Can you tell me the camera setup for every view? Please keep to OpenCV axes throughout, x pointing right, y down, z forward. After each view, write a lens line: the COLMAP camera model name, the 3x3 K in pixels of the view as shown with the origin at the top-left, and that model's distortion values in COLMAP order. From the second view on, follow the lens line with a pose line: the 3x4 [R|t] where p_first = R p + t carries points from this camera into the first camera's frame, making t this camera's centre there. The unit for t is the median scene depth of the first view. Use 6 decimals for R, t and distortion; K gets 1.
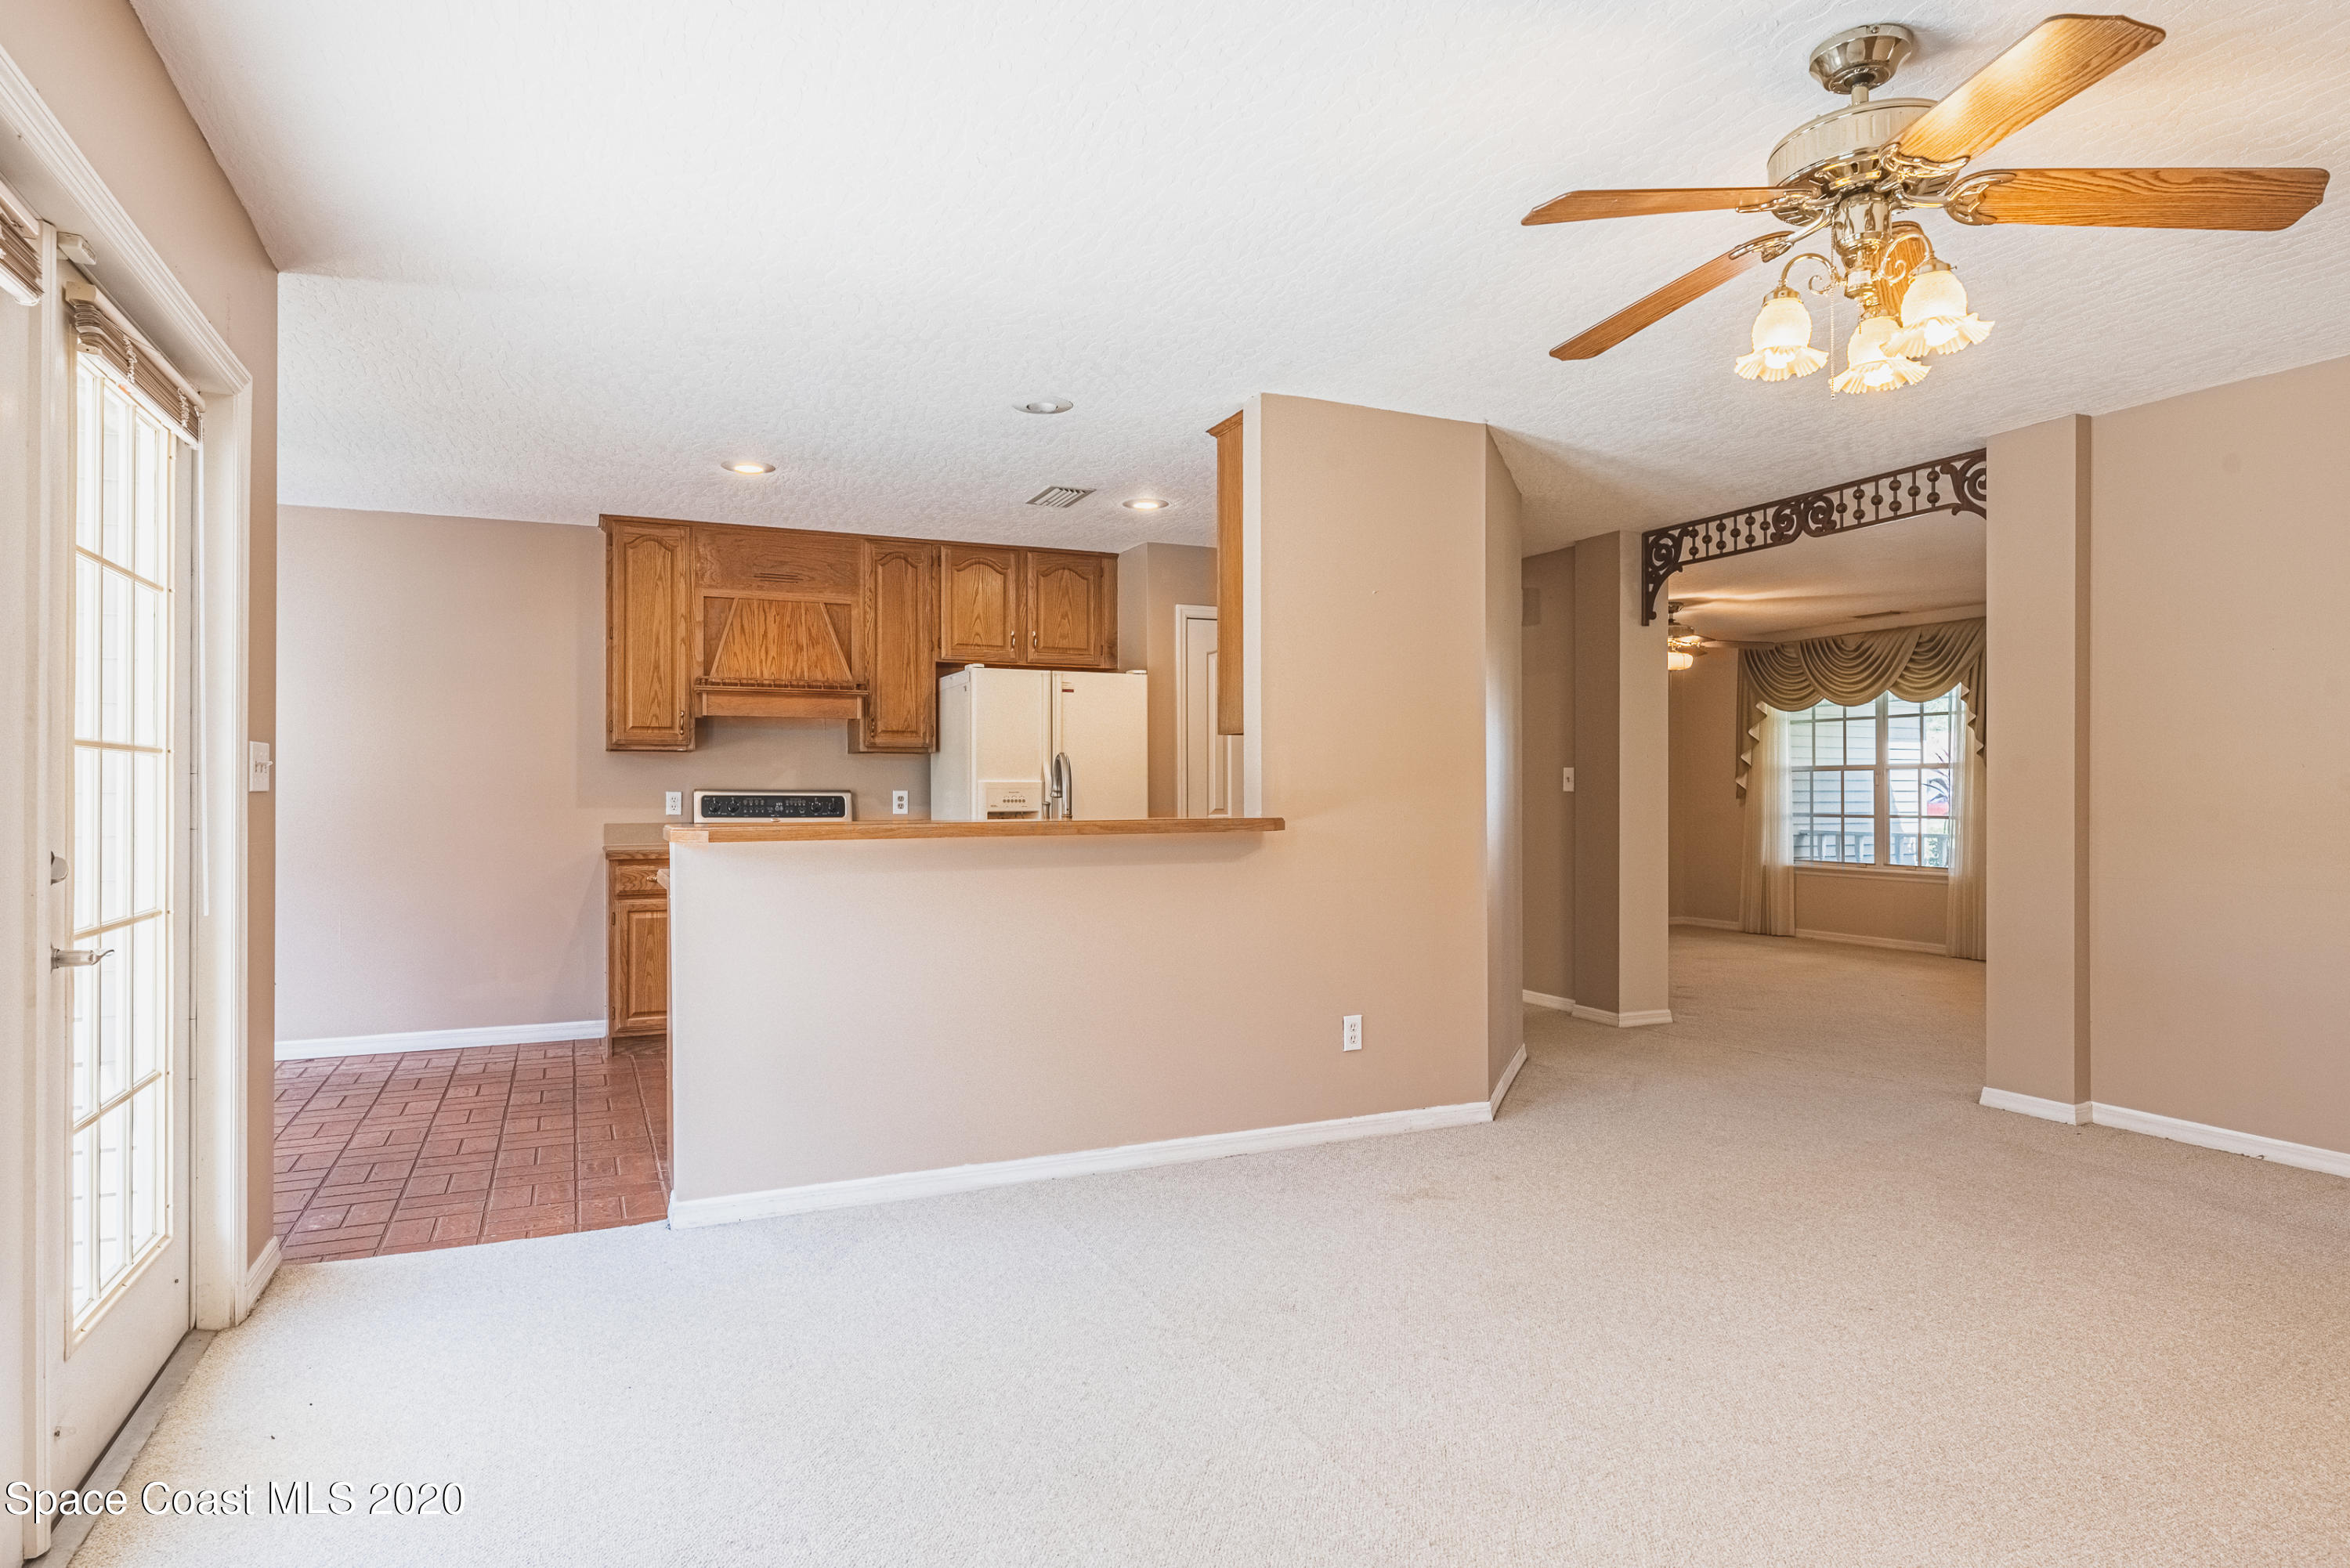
lens RADIAL K [[1259.1, 0, 1174.0], [0, 1259.1, 785.2], [0, 0, 1]] dist [-0.000646, -0.002019]
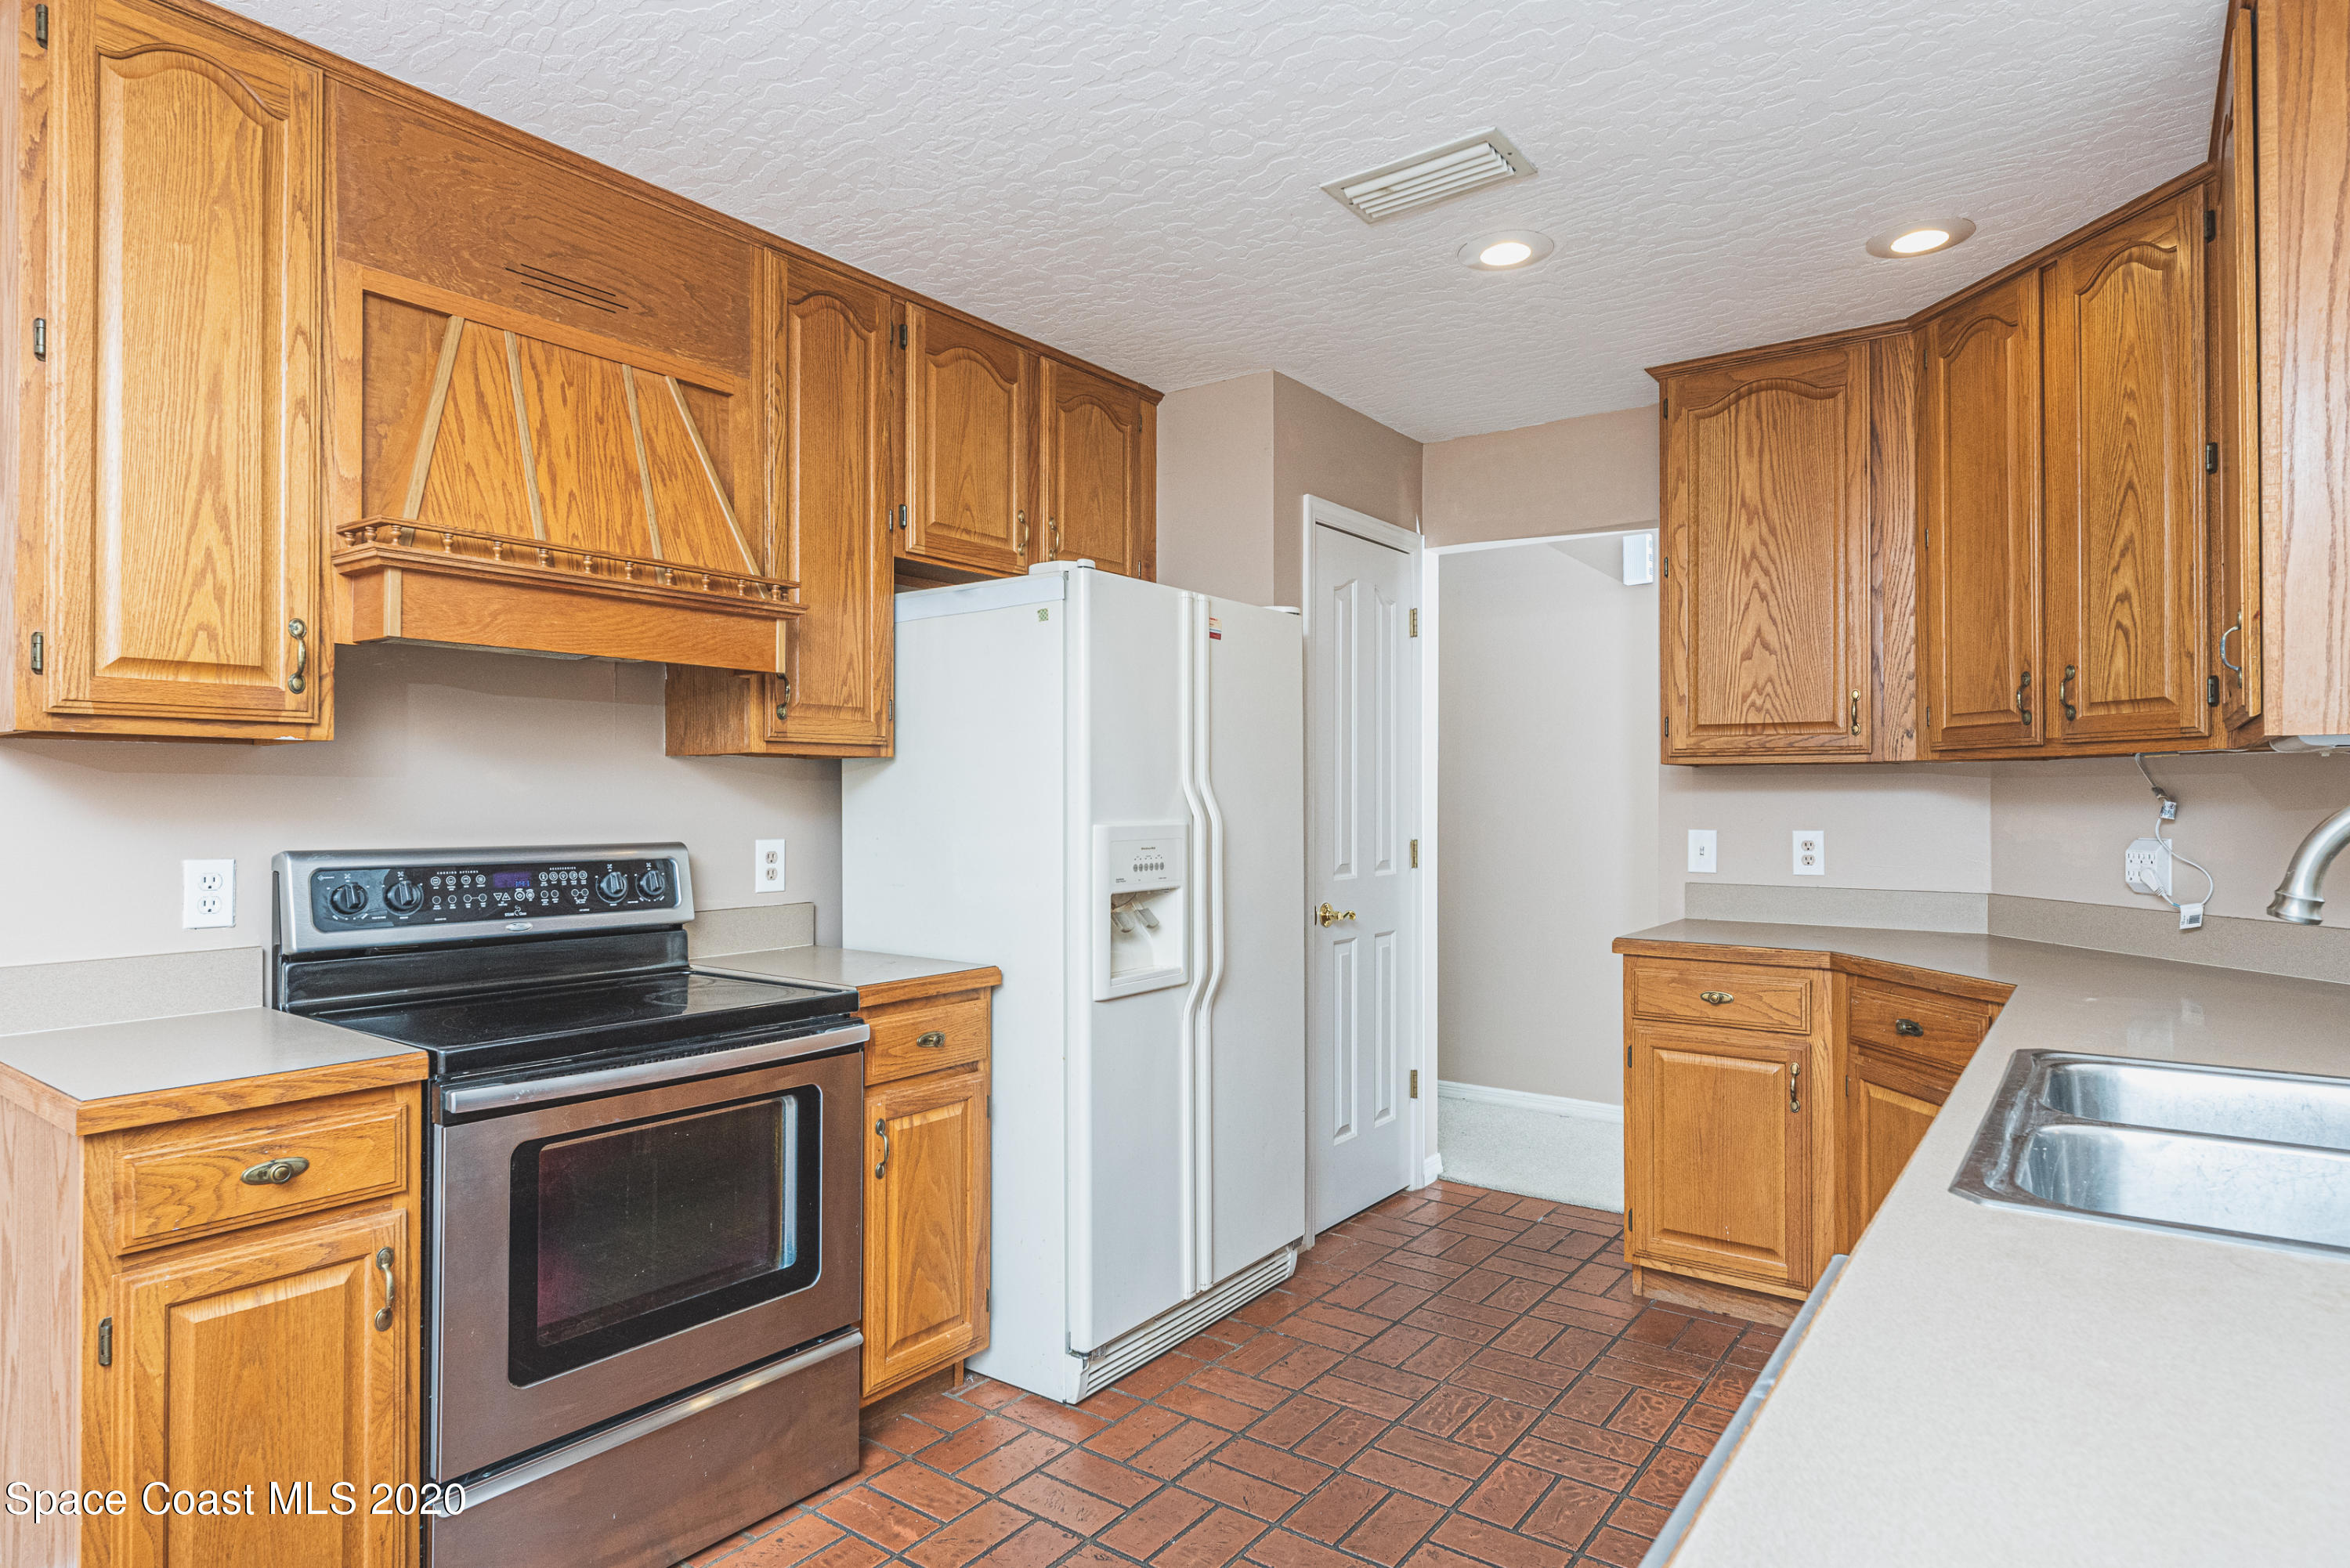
lens RADIAL K [[1259.1, 0, 1156.3], [0, 1259.1, 789.3], [0, 0, 1]] dist [-0.000646, -0.002019]
pose [[0.883862, 0.004880, 0.467723, -0.332549], [-0.004425, 0.999988, -0.002072, -0.014536], [-0.467727, -0.000239, 0.883873, 0.581694]]
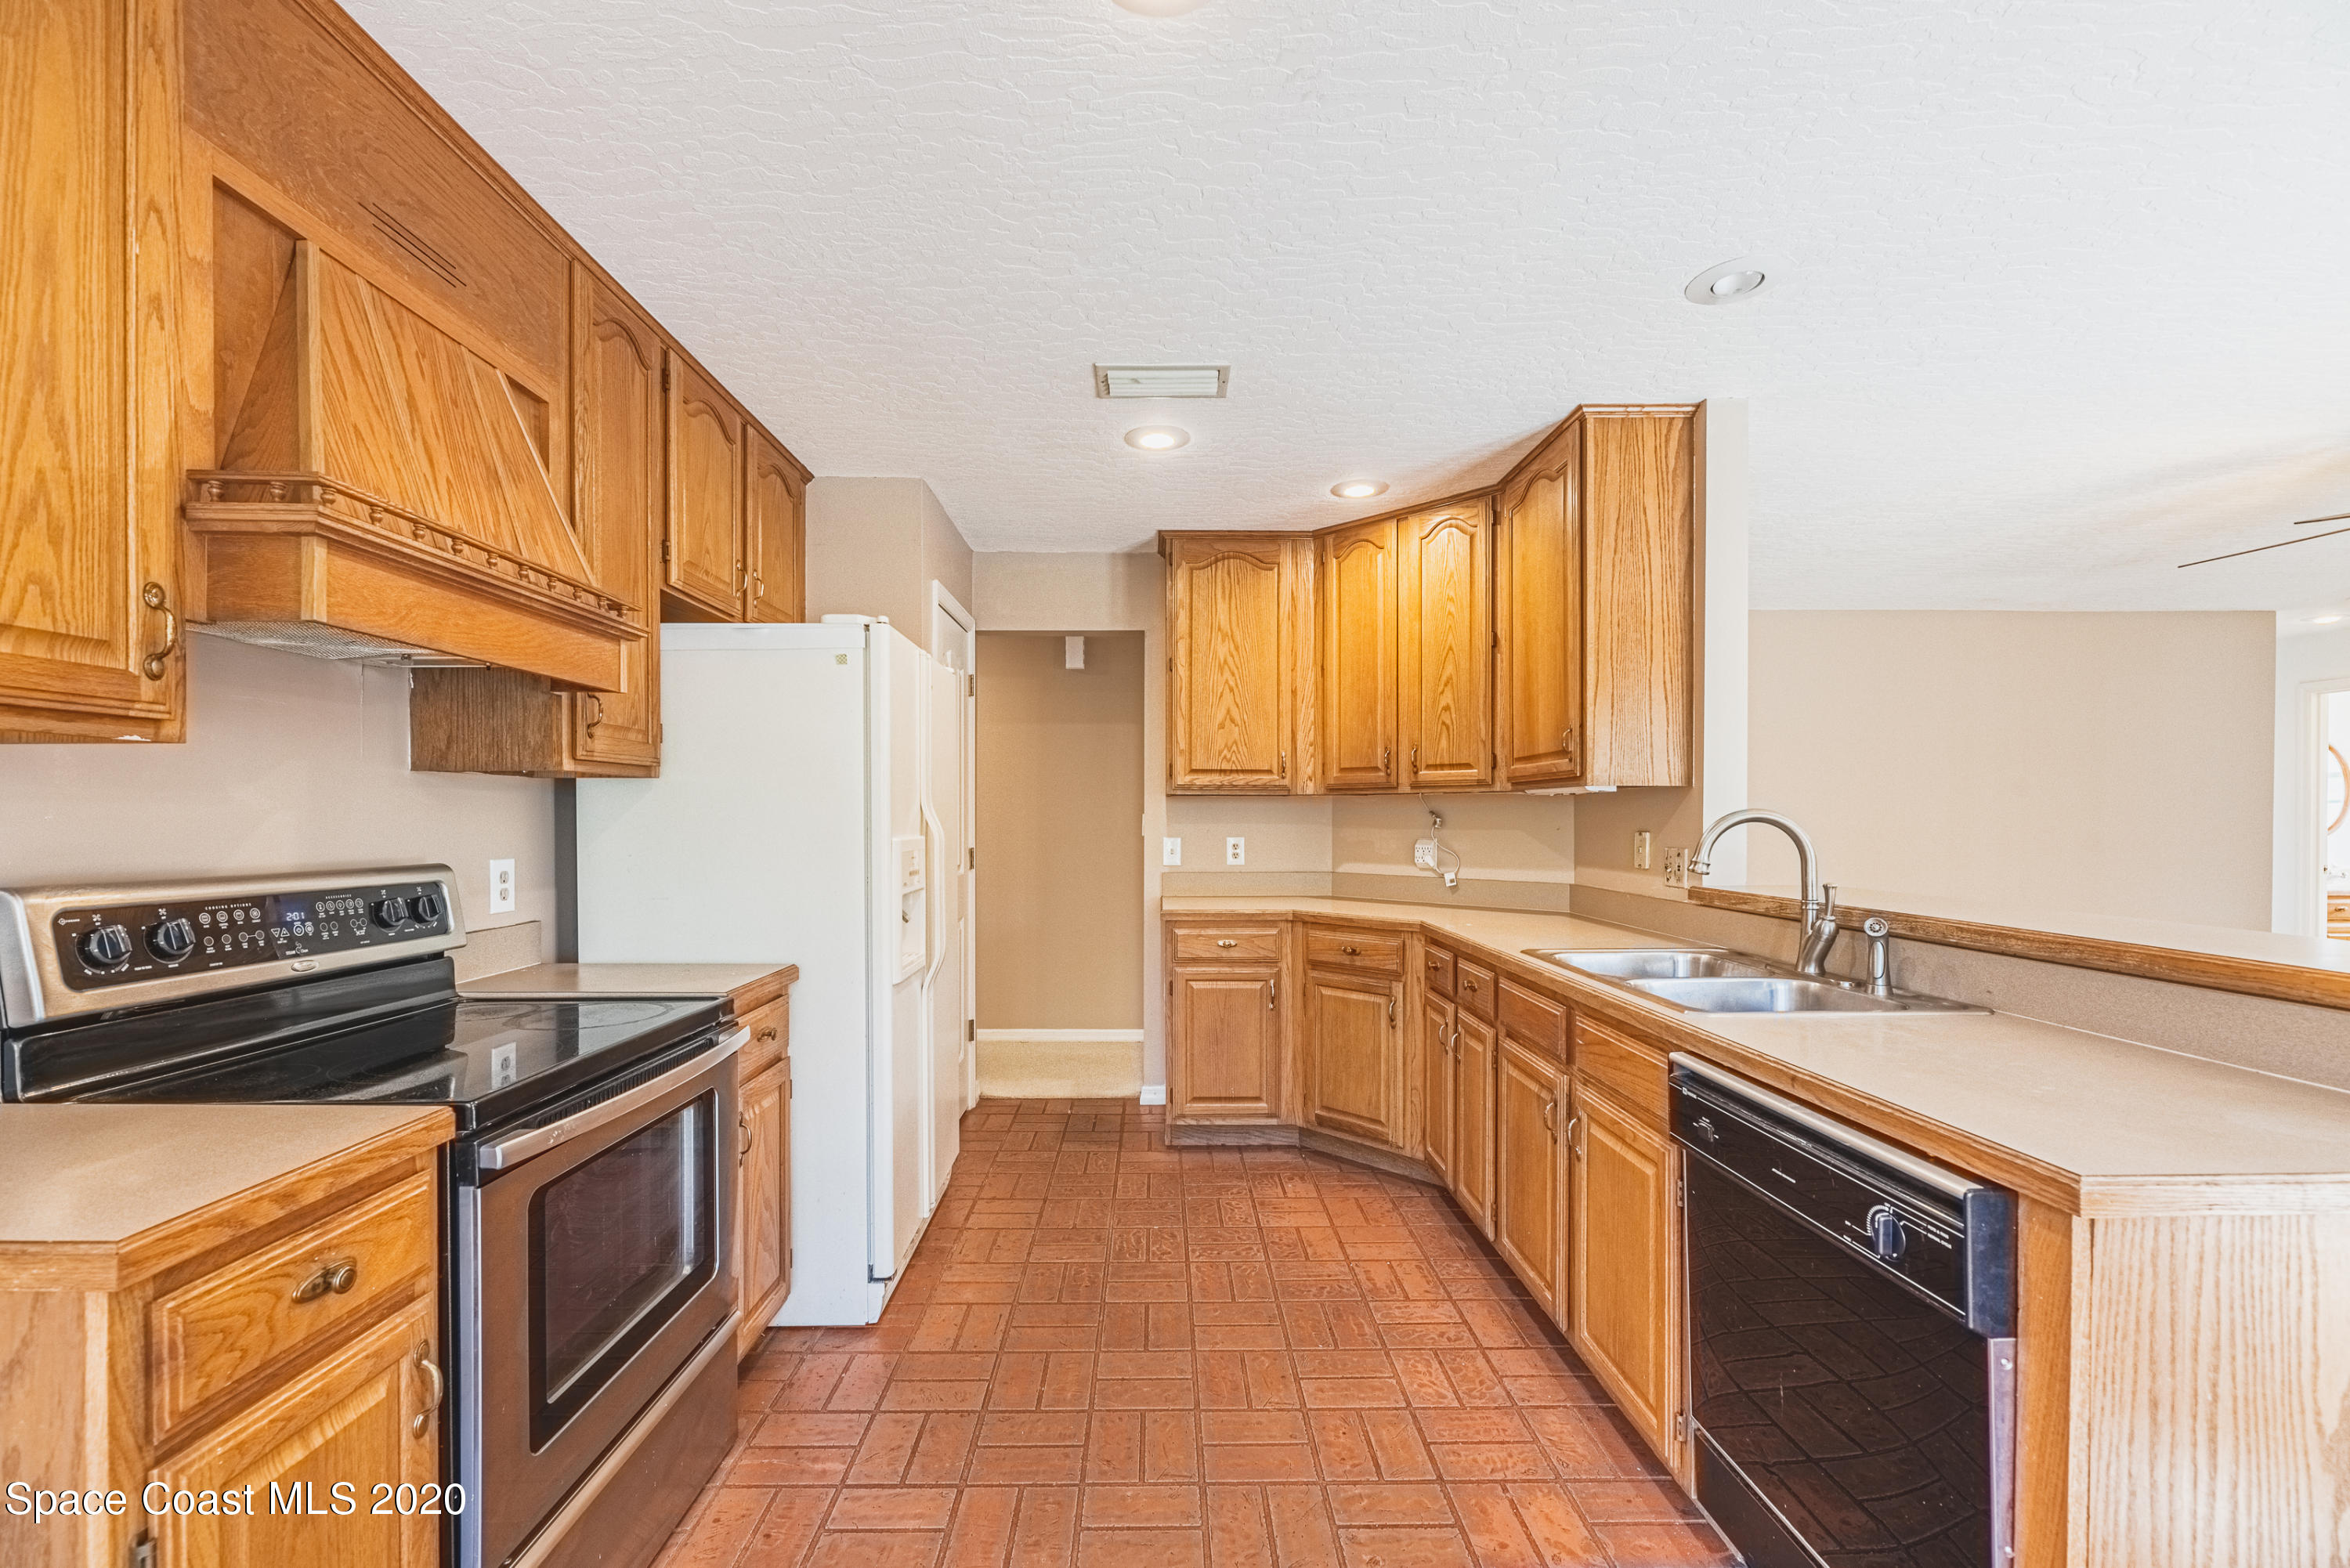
lens RADIAL K [[953.4, 0, 1136.1], [0, 953.4, 825.4], [0, 0, 1]] dist [-0.000002, -0.001290]
pose [[0.435416, -0.006250, 0.900208, -0.458380], [-0.006124, 0.999932, 0.009905, -0.013284], [-0.900209, -0.009826, 0.435348, 0.710643]]
